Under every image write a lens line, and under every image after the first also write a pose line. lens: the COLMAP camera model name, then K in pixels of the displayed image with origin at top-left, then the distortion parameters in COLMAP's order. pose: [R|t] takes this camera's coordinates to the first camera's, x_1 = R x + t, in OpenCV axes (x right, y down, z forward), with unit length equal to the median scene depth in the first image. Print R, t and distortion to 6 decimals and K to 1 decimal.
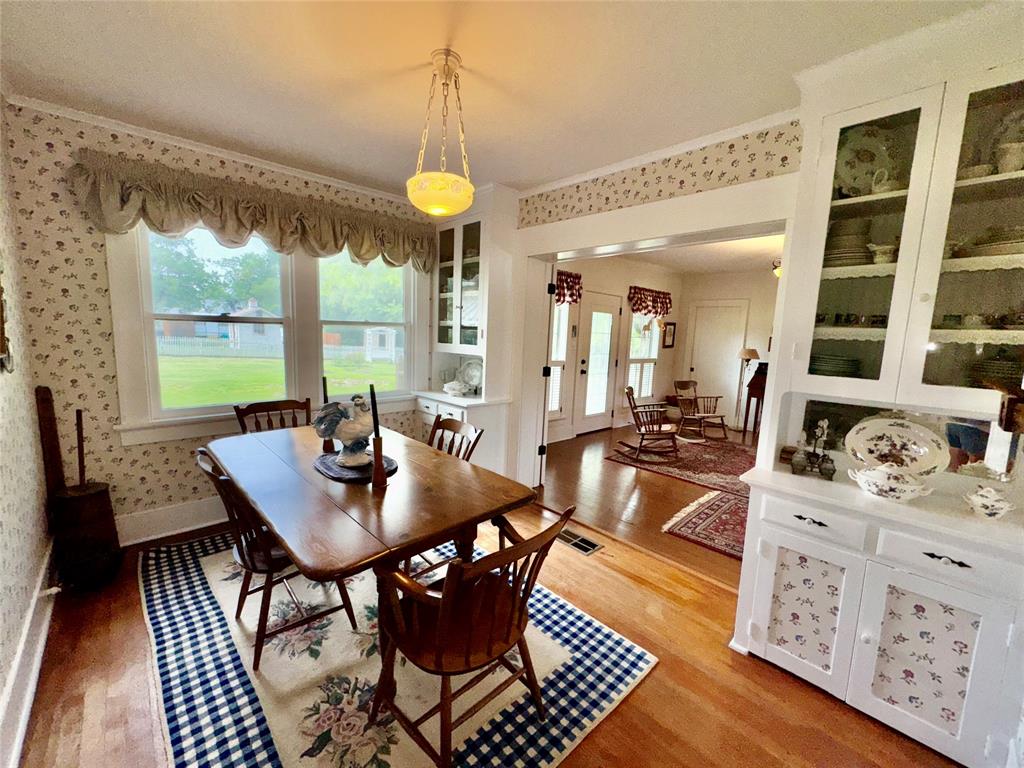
lens RADIAL K [[416.9, 0, 511.1], [0, 416.9, 386.7], [0, 0, 1]] dist [0.003359, -0.000328]
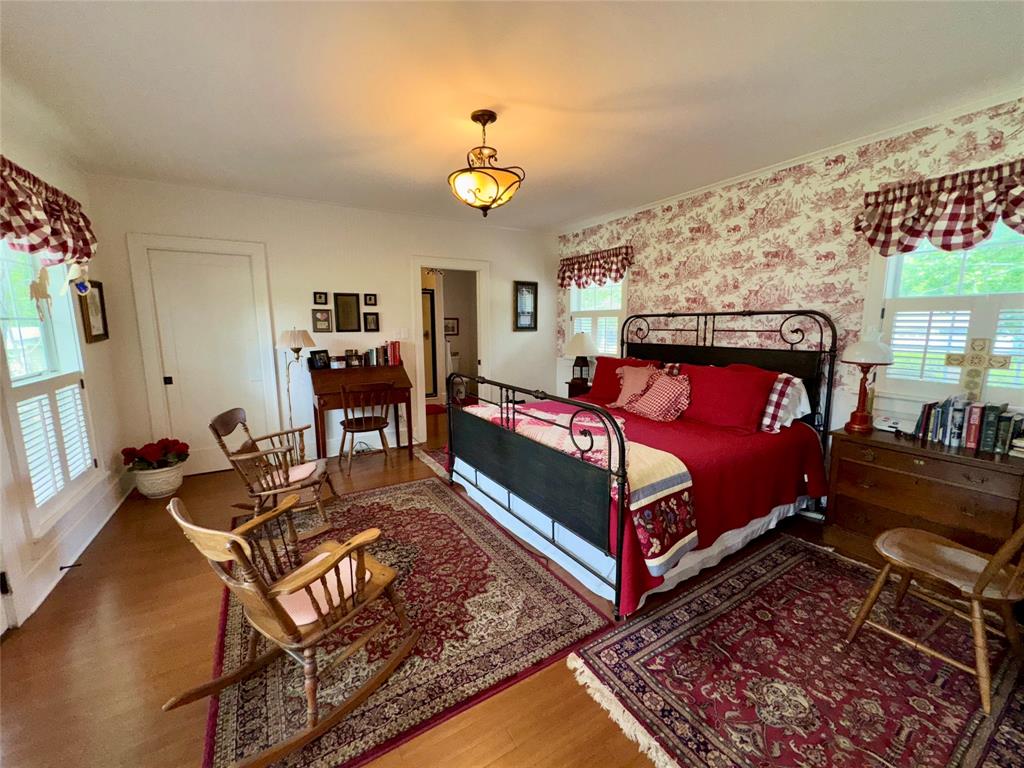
lens RADIAL K [[416.9, 0, 514.8], [0, 416.9, 379.1], [0, 0, 1]] dist [0.003359, -0.000328]
pose [[0.222713, -0.183134, 0.957528, 0.067727], [0.141307, 0.977889, 0.154161, -0.067767], [-0.964589, 0.100972, 0.243667, 0.547621]]
